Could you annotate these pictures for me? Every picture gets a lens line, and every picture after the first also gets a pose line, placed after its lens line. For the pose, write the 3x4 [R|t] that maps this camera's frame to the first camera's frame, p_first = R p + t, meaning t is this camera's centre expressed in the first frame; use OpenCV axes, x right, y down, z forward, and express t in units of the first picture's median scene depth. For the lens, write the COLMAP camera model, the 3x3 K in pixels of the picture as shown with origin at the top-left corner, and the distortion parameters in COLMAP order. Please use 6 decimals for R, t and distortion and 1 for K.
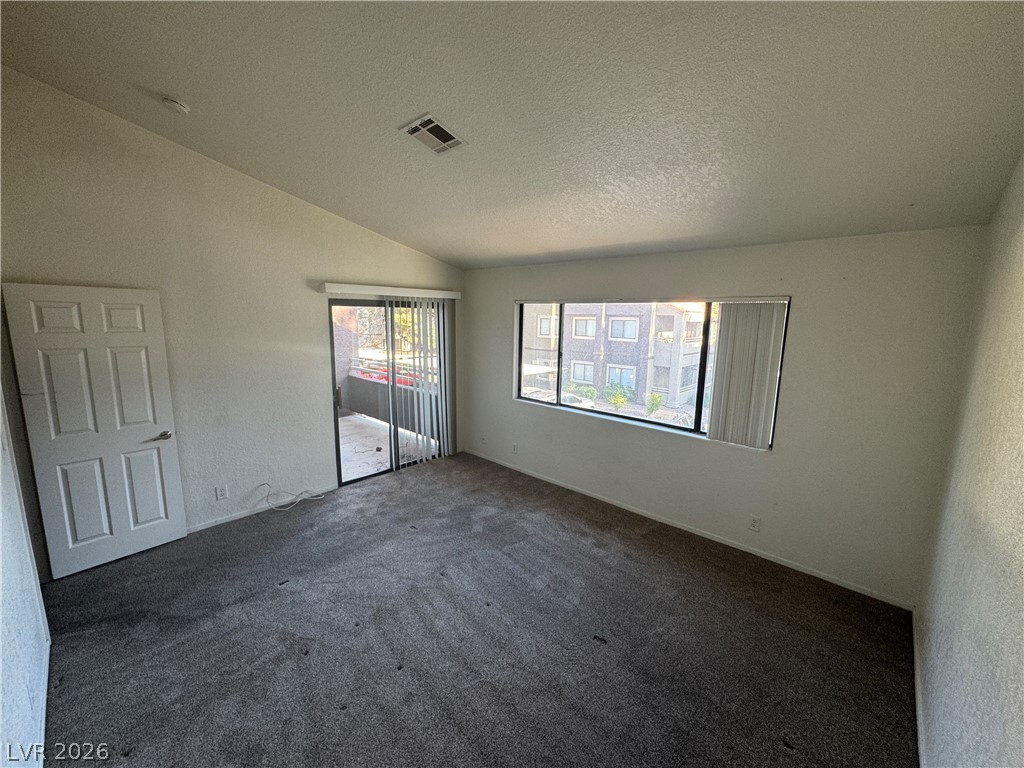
lens RADIAL K [[406.4, 0, 505.3], [0, 406.4, 385.6], [0, 0, 1]] dist [-0.001326, -0.000052]
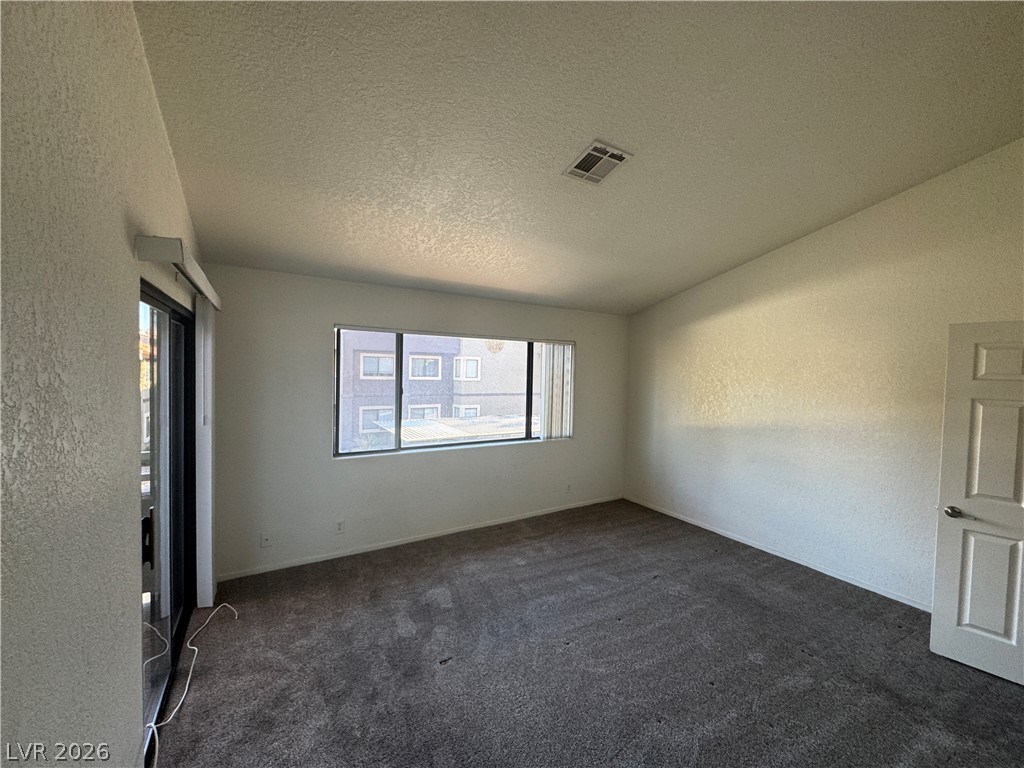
lens RADIAL K [[406.4, 0, 510.4], [0, 406.4, 382.3], [0, 0, 1]] dist [-0.001326, -0.000052]
pose [[0.255030, -0.031347, 0.966425, -0.720330], [0.149467, 0.988739, -0.007373, -0.059685], [-0.955311, 0.146329, 0.256844, 0.600053]]
